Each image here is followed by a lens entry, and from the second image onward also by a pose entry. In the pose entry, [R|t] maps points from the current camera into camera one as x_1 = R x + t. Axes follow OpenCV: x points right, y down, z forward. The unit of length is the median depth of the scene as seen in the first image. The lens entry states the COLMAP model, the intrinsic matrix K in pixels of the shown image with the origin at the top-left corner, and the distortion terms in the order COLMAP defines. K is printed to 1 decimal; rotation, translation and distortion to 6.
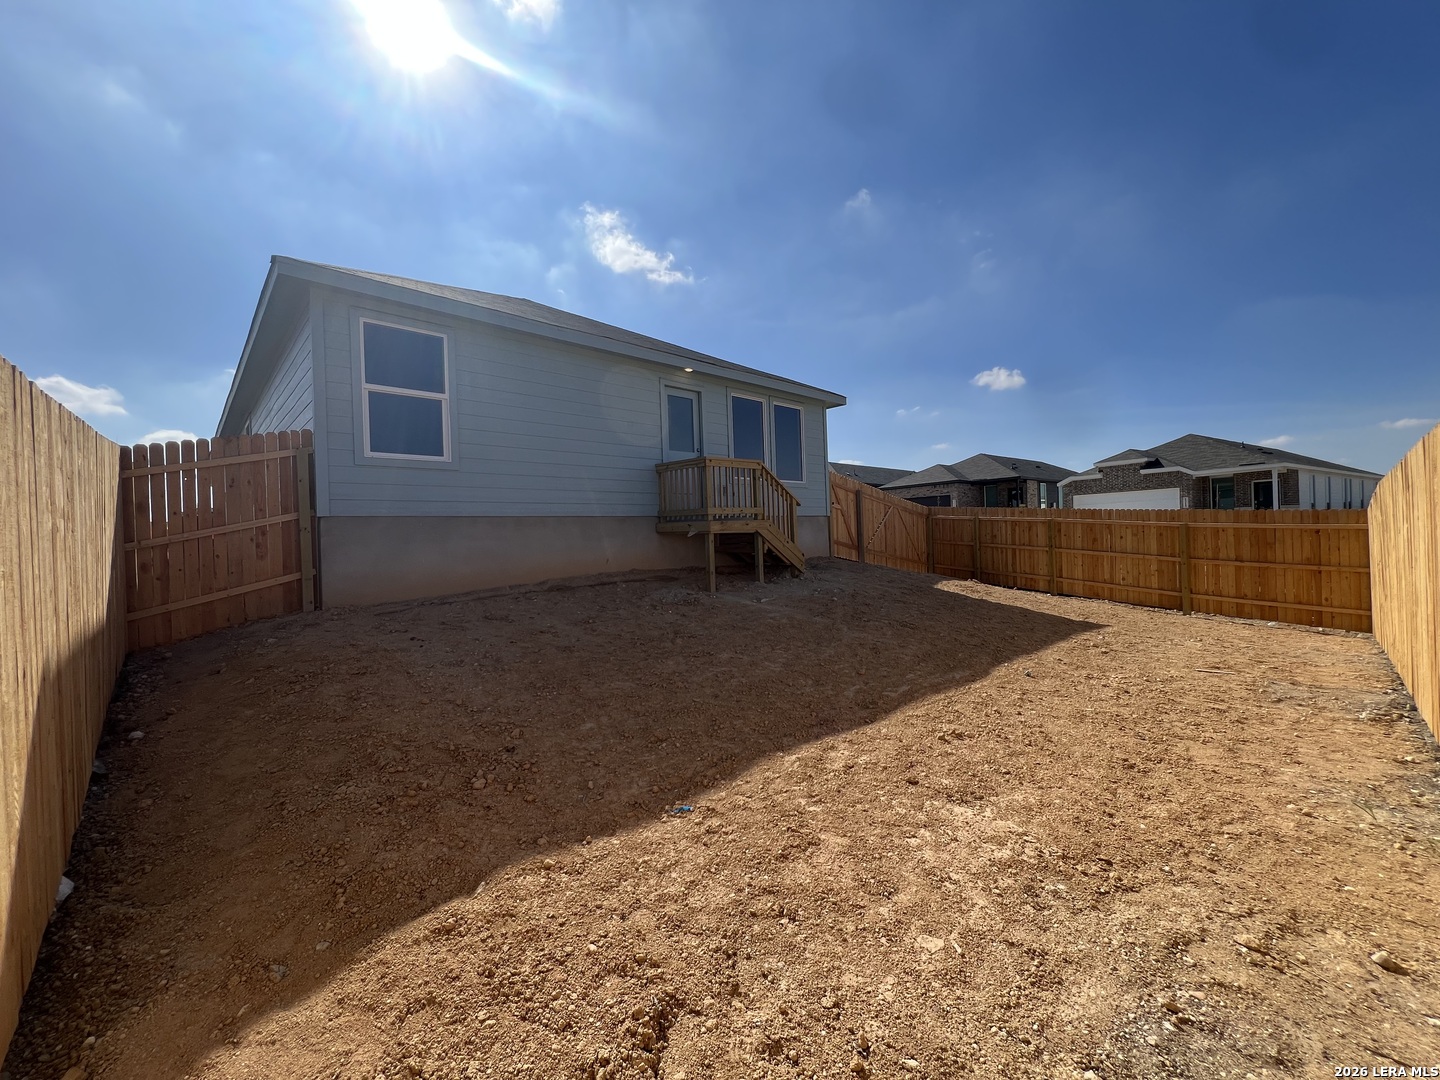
lens RADIAL K [[570.1, 0, 718.5], [0, 570.1, 538.8], [0, 0, 1]] dist [-0.001701, 0.000356]
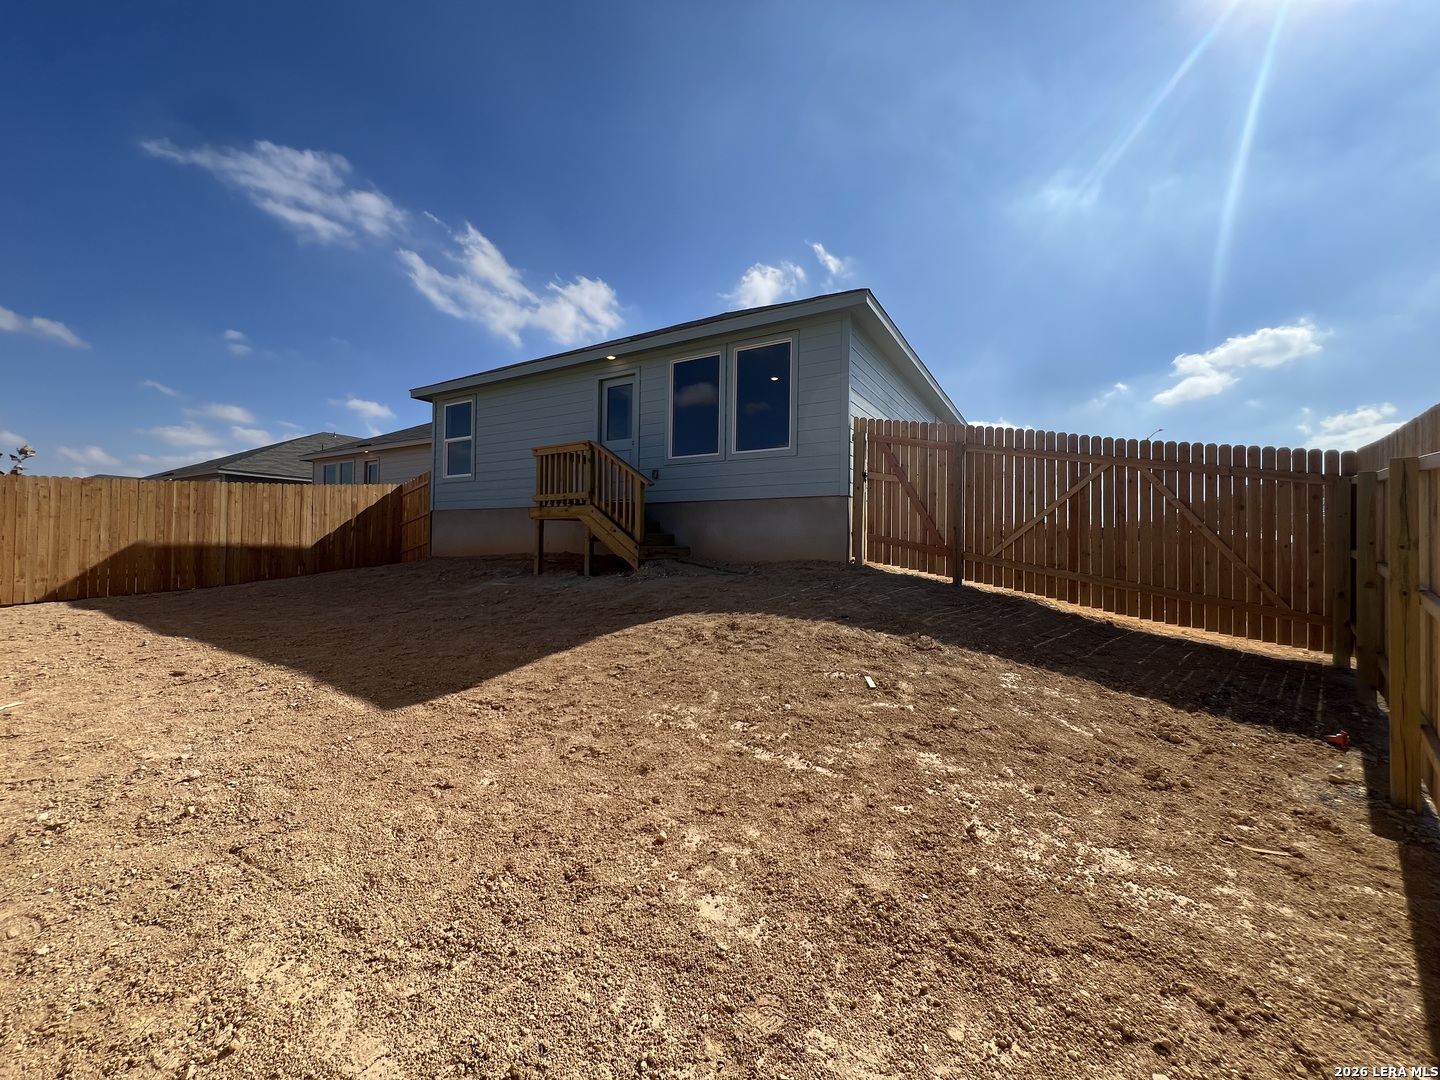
lens RADIAL K [[570.1, 0, 718.5], [0, 570.1, 538.8], [0, 0, 1]] dist [-0.001701, 0.000356]
pose [[0.280526, 0.027607, -0.959449, 1.027521], [-0.025140, 0.999455, 0.021408, -0.002912], [0.959517, 0.018115, 0.281067, 0.949254]]
